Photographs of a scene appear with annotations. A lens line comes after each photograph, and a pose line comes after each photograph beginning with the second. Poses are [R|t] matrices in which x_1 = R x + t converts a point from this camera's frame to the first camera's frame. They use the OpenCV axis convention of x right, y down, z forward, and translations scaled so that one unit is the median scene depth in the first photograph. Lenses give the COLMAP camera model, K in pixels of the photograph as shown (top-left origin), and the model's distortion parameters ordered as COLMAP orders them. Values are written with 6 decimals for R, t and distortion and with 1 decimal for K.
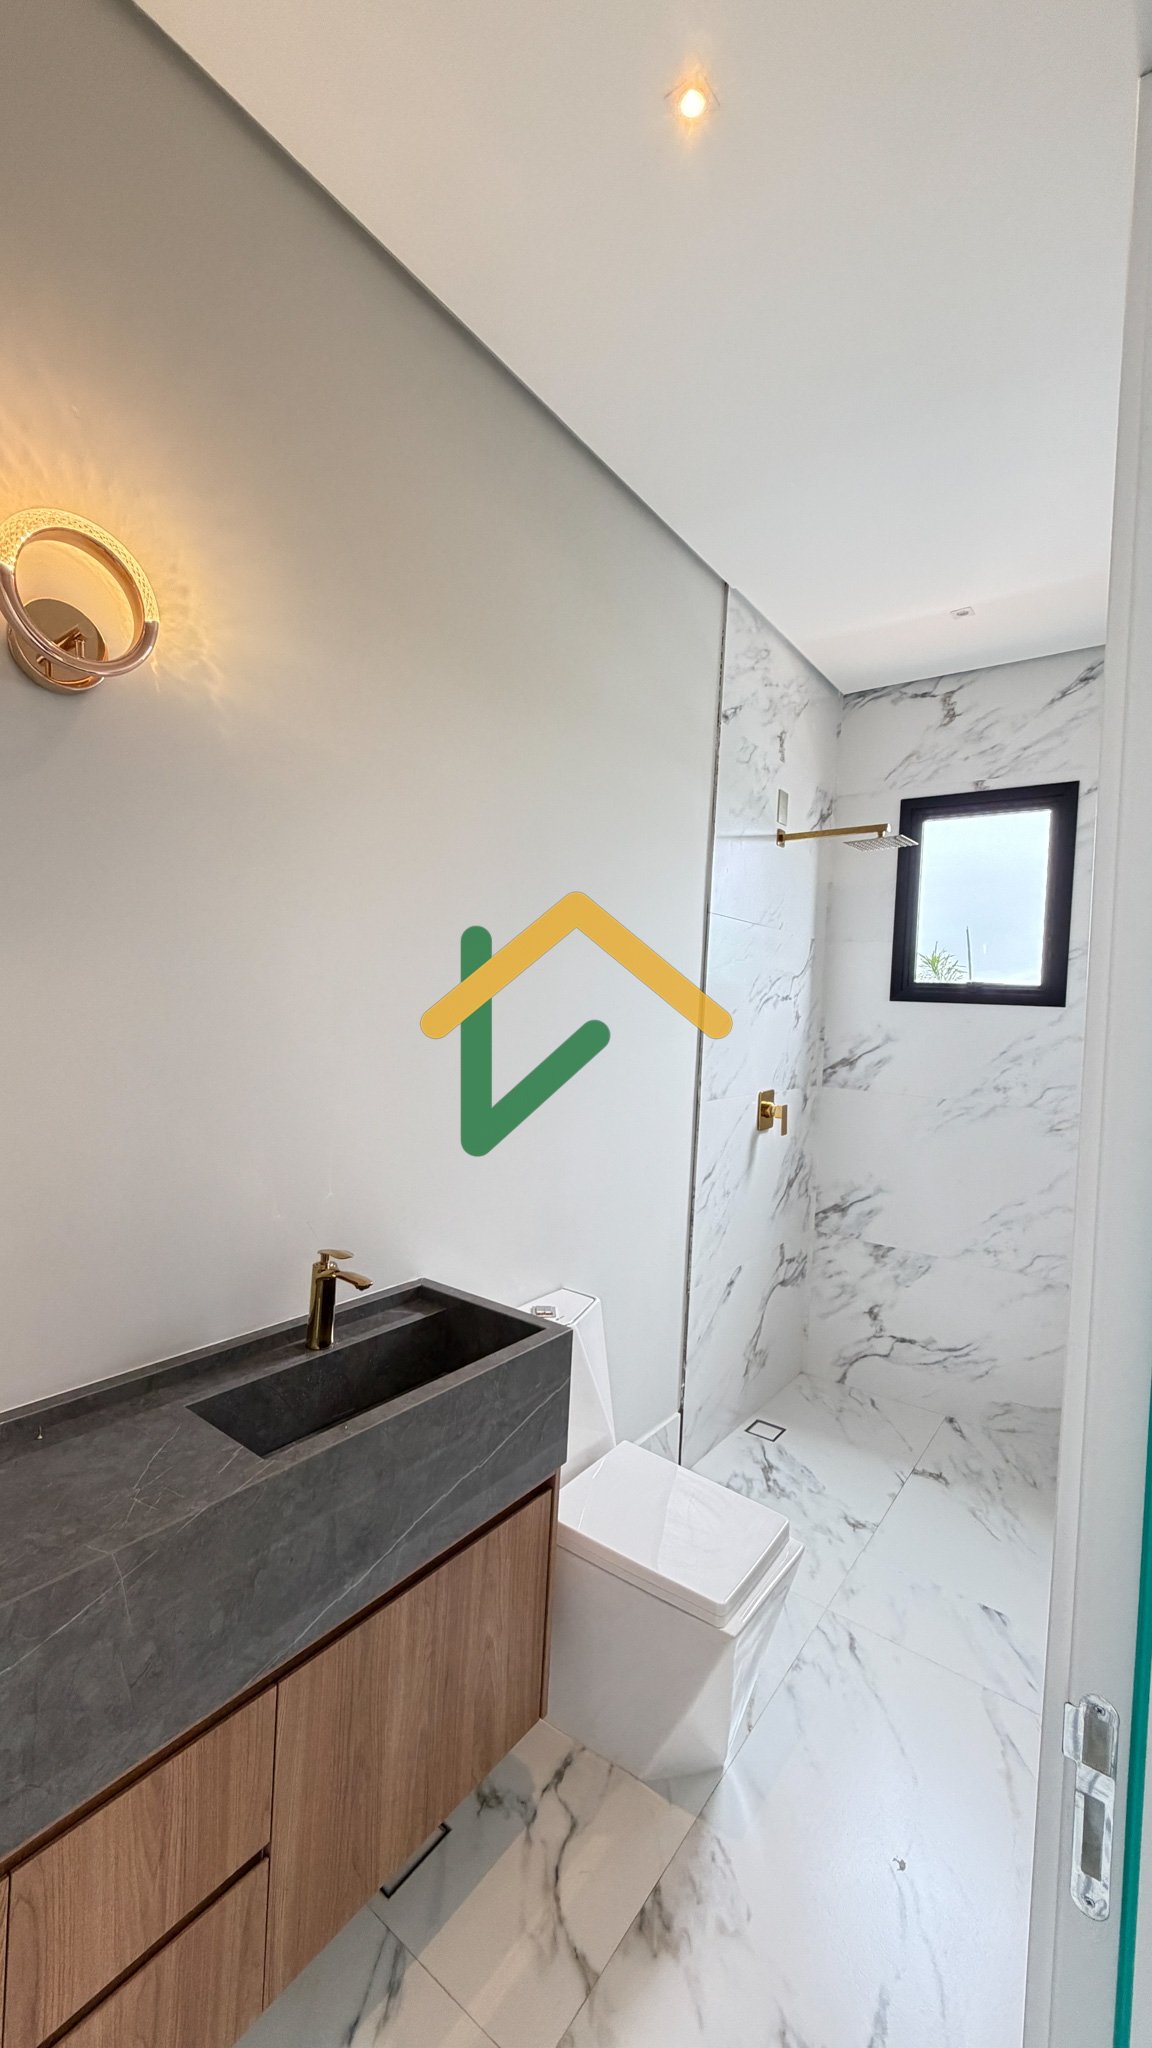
lens RADIAL K [[816.0, 0, 576.6], [0, 816.0, 1015.5], [0, 0, 1]] dist [0.000831, 0.000184]
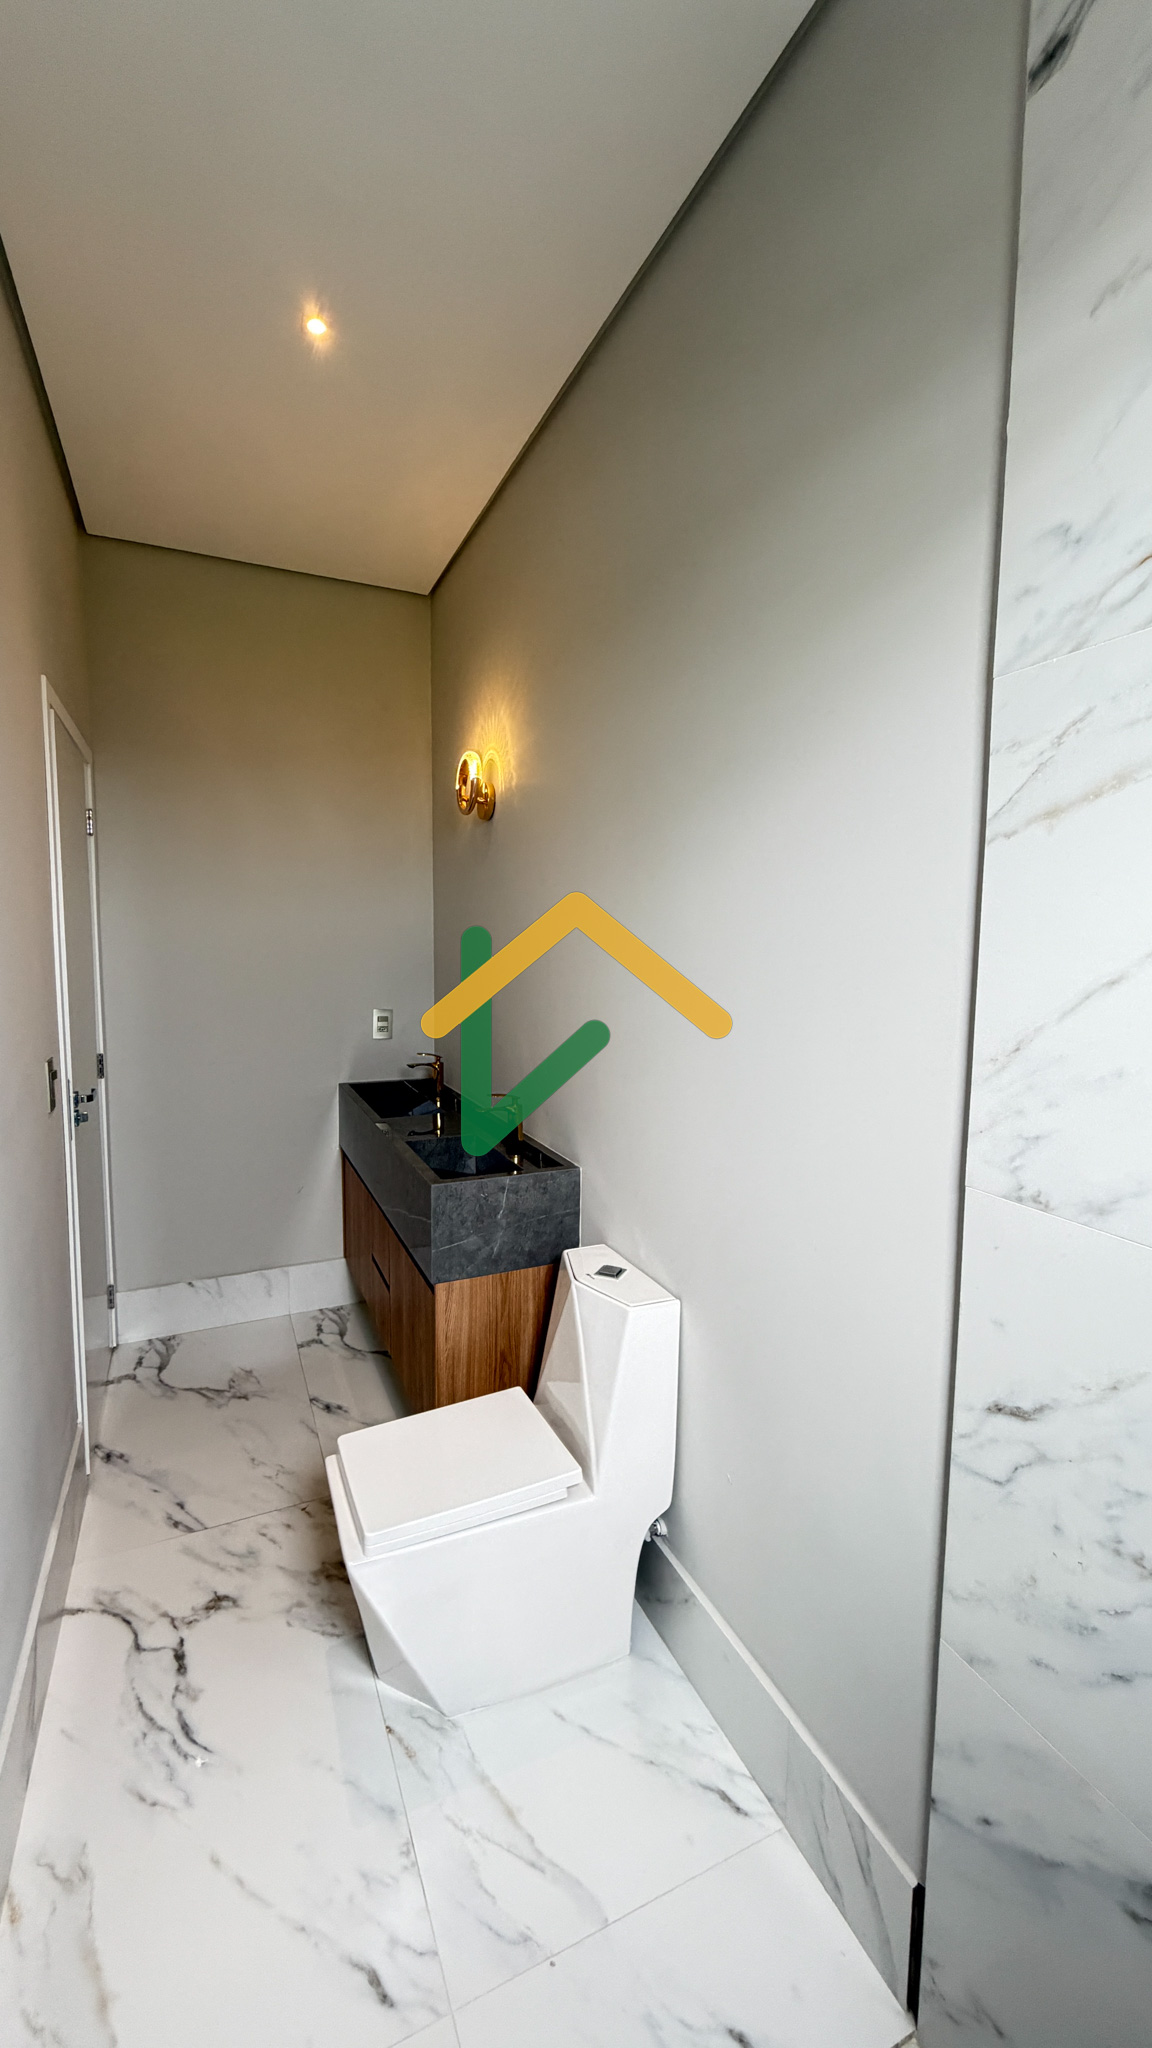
lens RADIAL K [[816.0, 0, 576.6], [0, 816.0, 1015.5], [0, 0, 1]] dist [0.000831, 0.000184]
pose [[-0.479953, 0.027746, -0.876855, 0.527399], [-0.047645, 0.997200, 0.057632, 0.011449], [0.875999, 0.069438, -0.477288, 0.929398]]
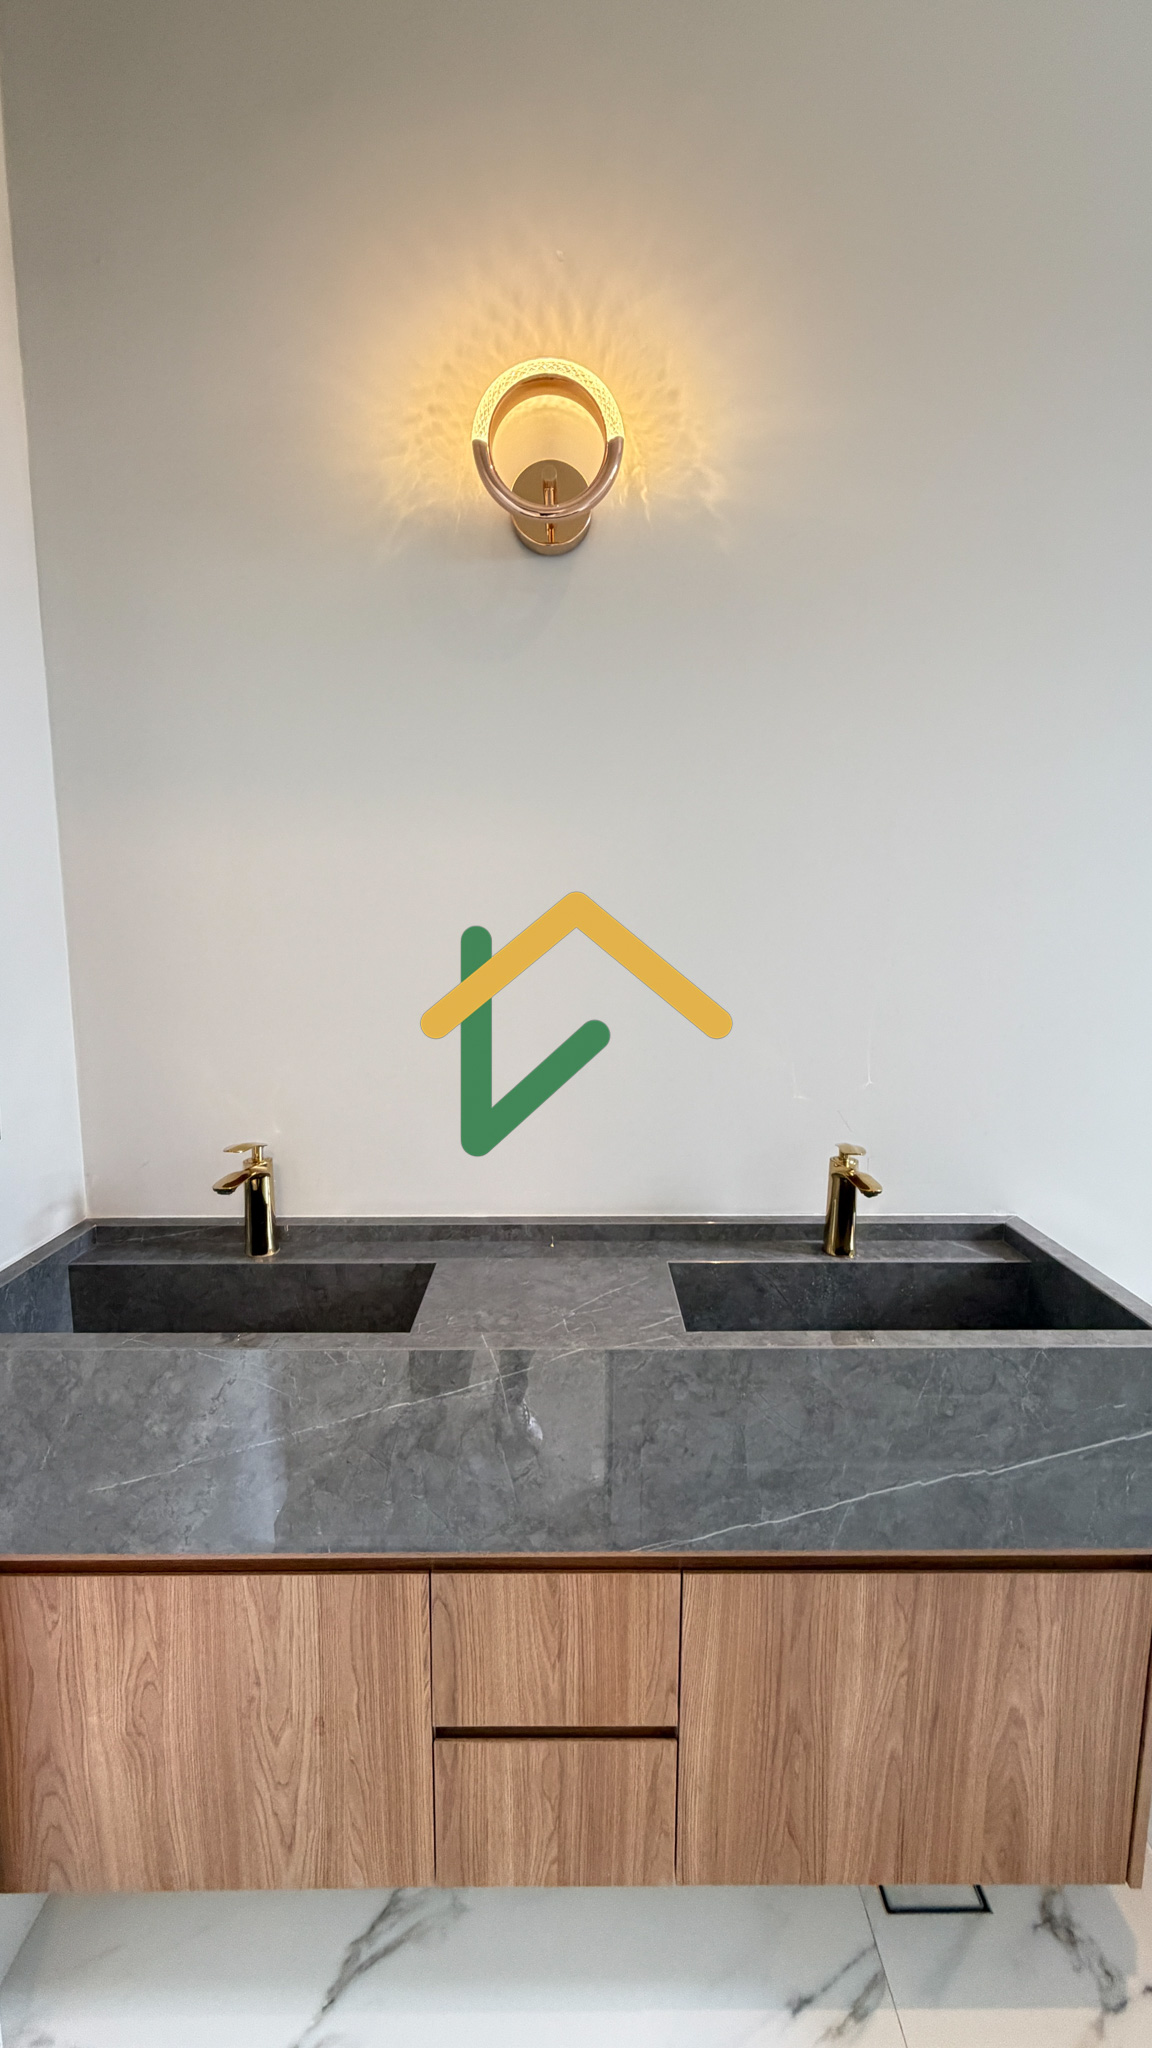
lens RADIAL K [[816.0, 0, 576.6], [0, 816.0, 1015.5], [0, 0, 1]] dist [0.000831, 0.000184]
pose [[0.602378, 0.051830, -0.796526, 0.093847], [0.016933, 0.996835, 0.077670, 0.042505], [0.798031, -0.060274, 0.599594, 0.140135]]
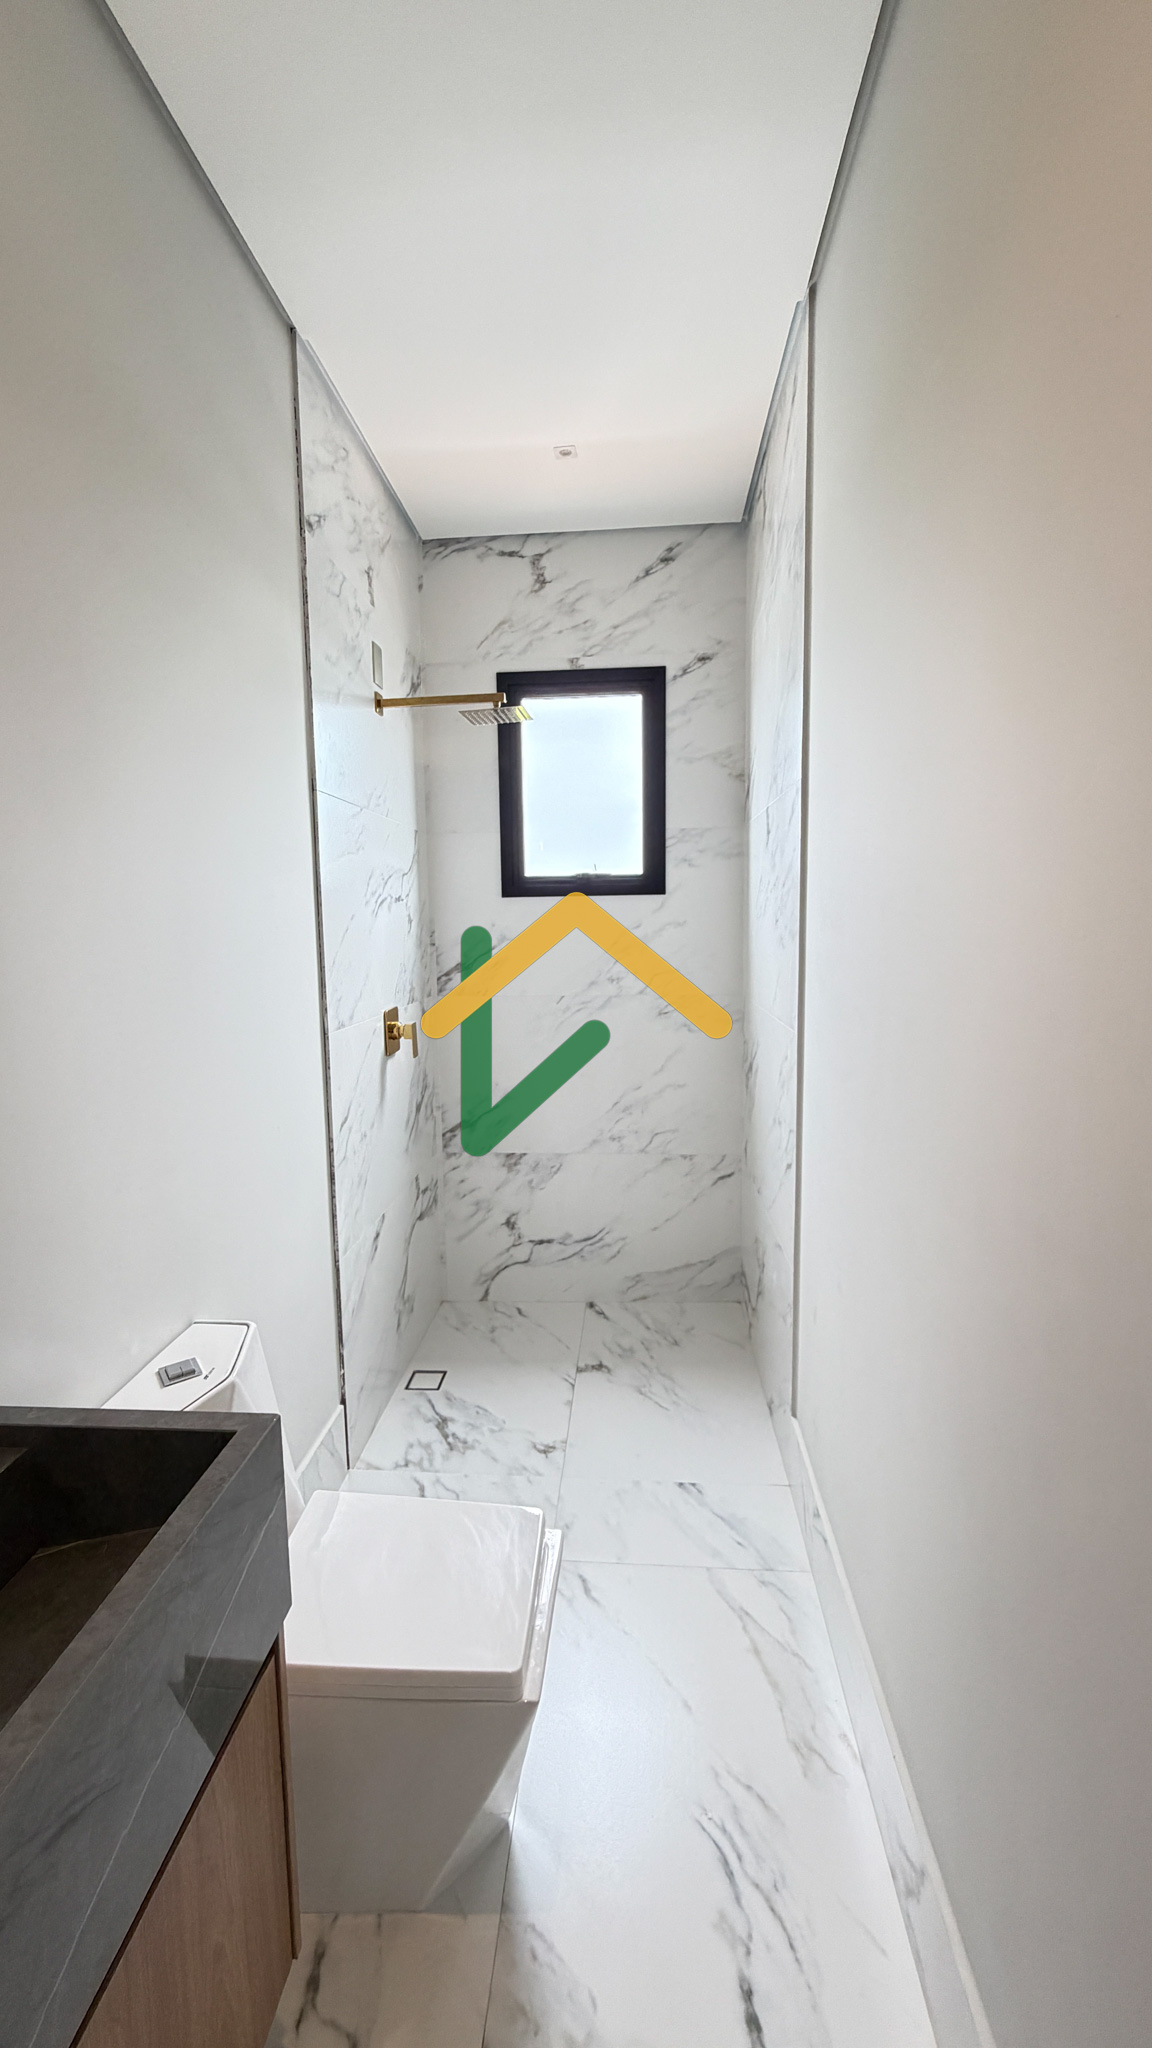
lens RADIAL K [[816.0, 0, 576.6], [0, 816.0, 1015.5], [0, 0, 1]] dist [0.000831, 0.000184]
pose [[0.843201, -0.122493, 0.523457, -0.054315], [0.064620, 0.989730, 0.127513, 0.002562], [-0.533700, -0.073693, 0.842457, 0.181975]]
